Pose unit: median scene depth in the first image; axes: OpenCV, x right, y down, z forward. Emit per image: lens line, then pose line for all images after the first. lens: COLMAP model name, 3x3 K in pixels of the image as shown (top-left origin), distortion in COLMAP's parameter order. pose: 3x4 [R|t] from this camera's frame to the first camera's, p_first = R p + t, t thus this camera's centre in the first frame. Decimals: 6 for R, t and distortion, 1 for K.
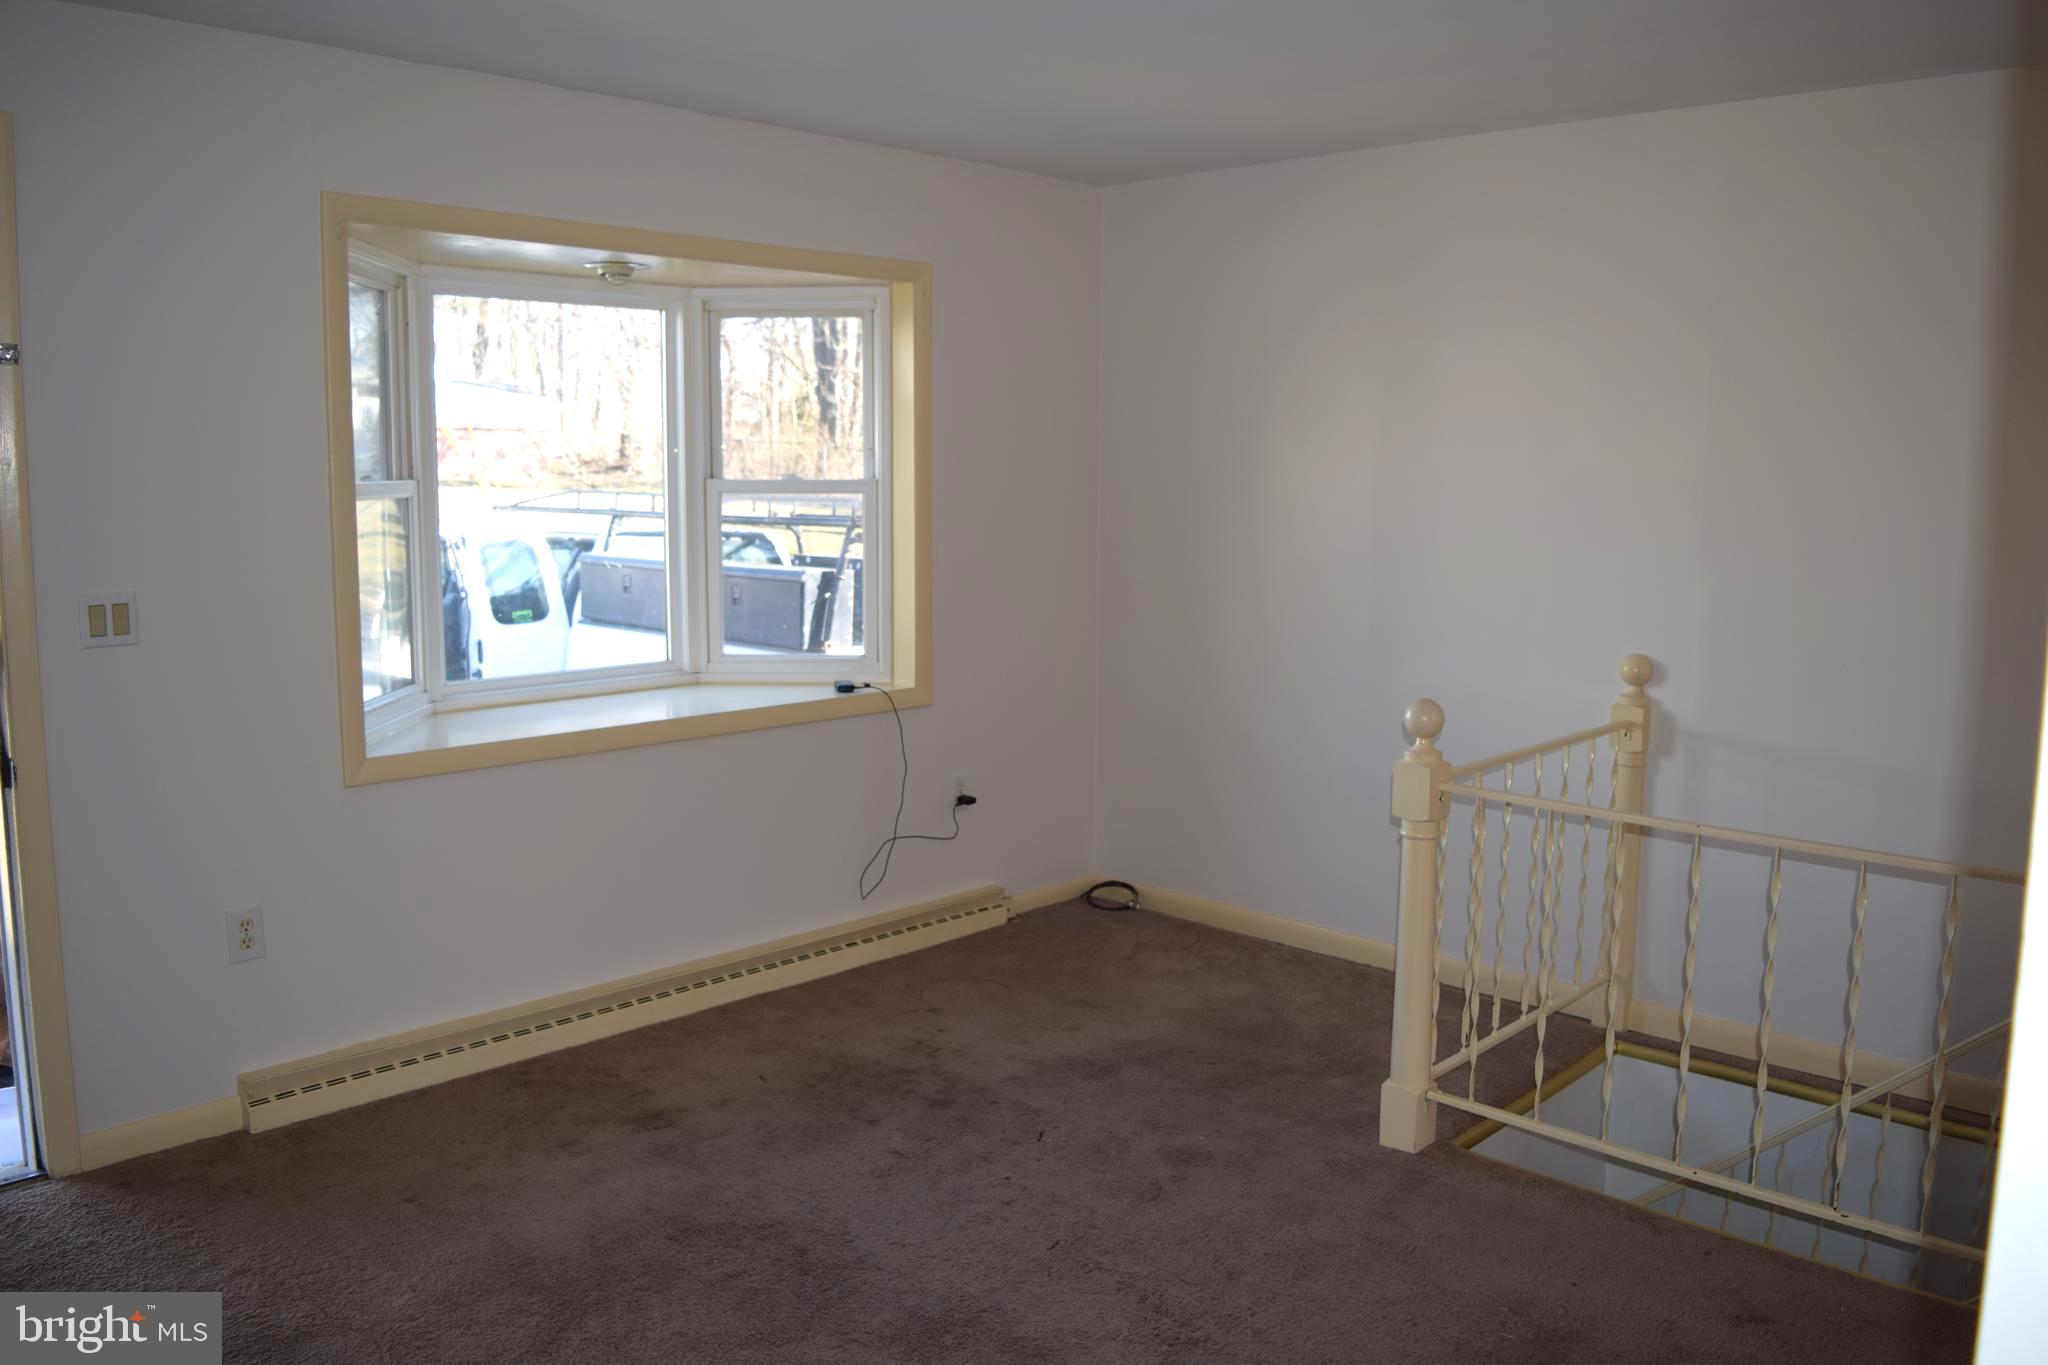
lens RADIAL K [[1598.6, 0, 1024.0], [0, 1598.6, 682.5], [0, 0, 1]] dist [-0.093378, 0.013849]
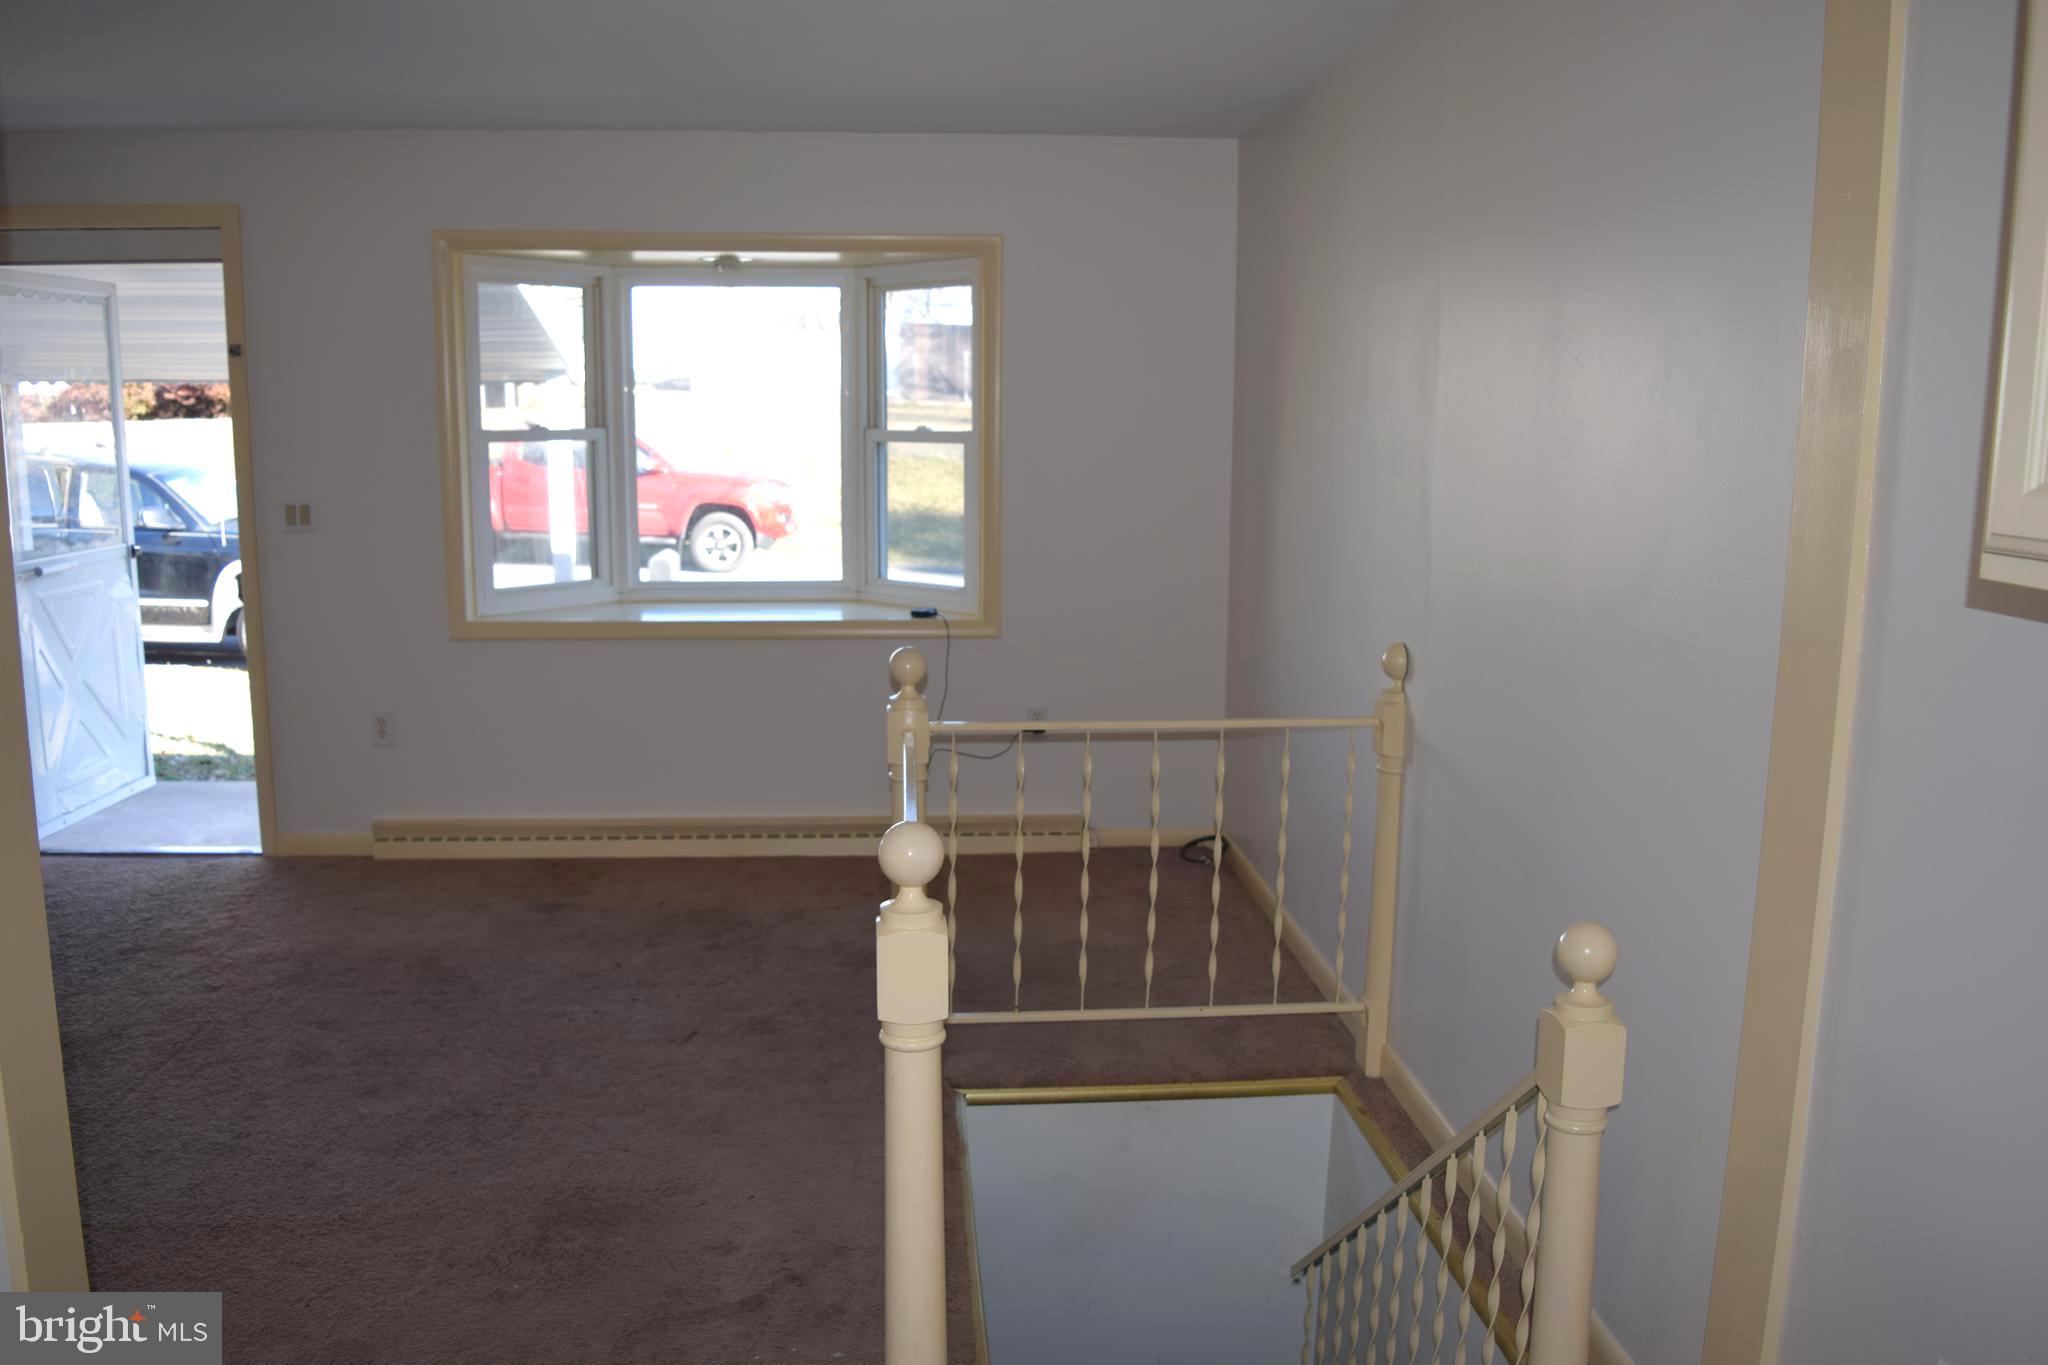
lens RADIAL K [[1598.6, 0, 1024.0], [0, 1598.6, 682.5], [0, 0, 1]] dist [-0.093378, 0.013849]
pose [[0.746768, 0.113474, -0.655333, 0.859317], [-0.092709, 0.993478, 0.066381, -0.037303], [0.658592, 0.011184, 0.752417, 0.229951]]
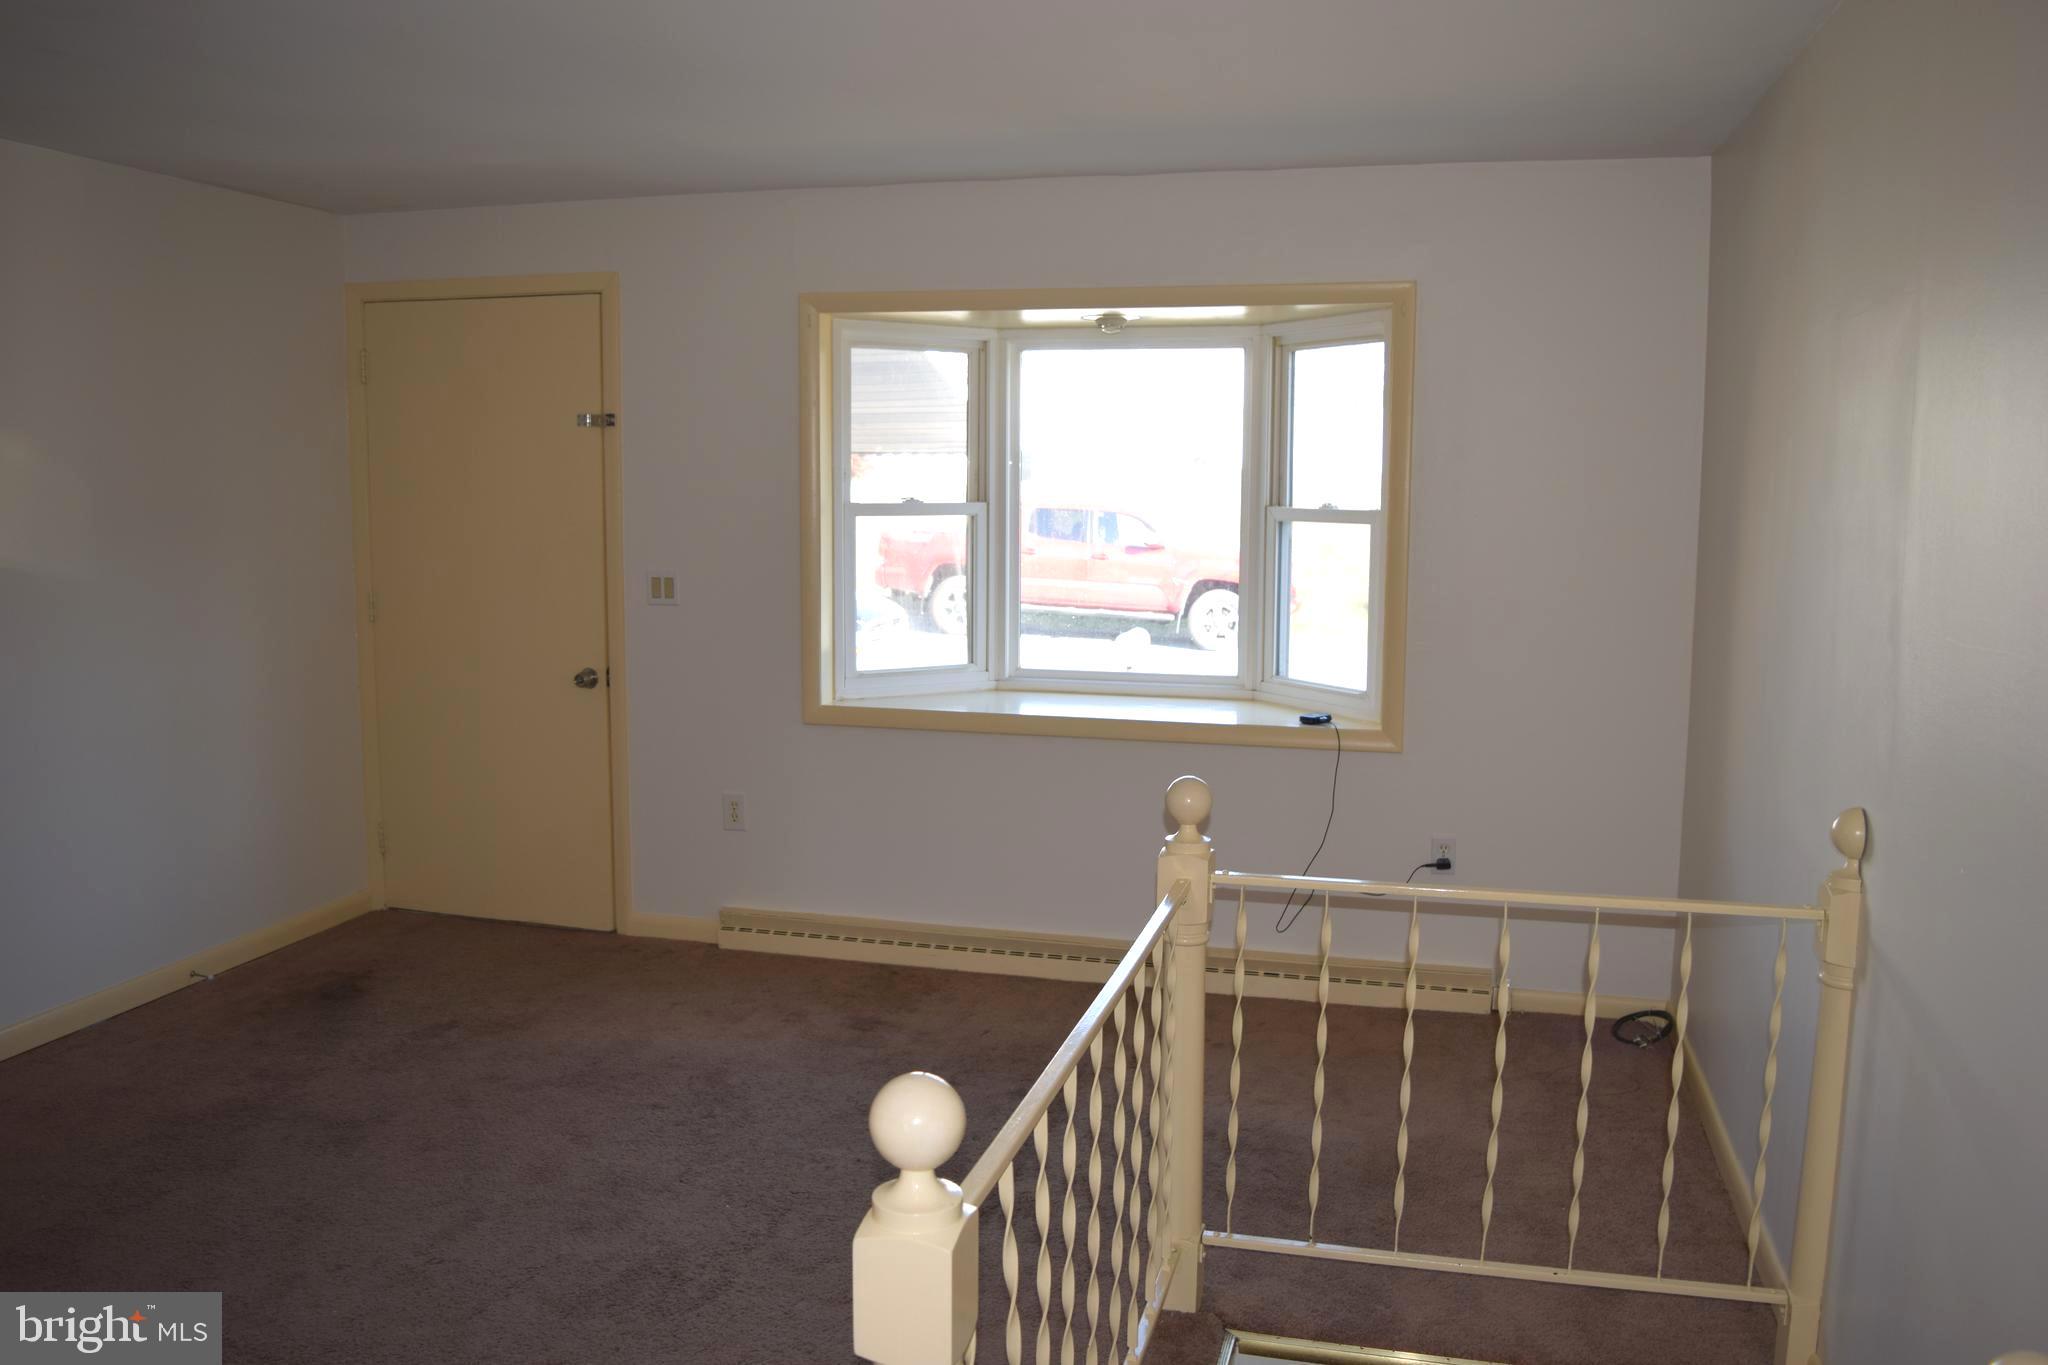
lens RADIAL K [[1598.6, 0, 1024.0], [0, 1598.6, 682.5], [0, 0, 1]] dist [-0.093378, 0.013849]
pose [[0.482230, 0.108112, -0.869348, 0.806802], [-0.121220, 0.991045, 0.056005, -0.065298], [0.867617, 0.078375, 0.491017, 0.441835]]
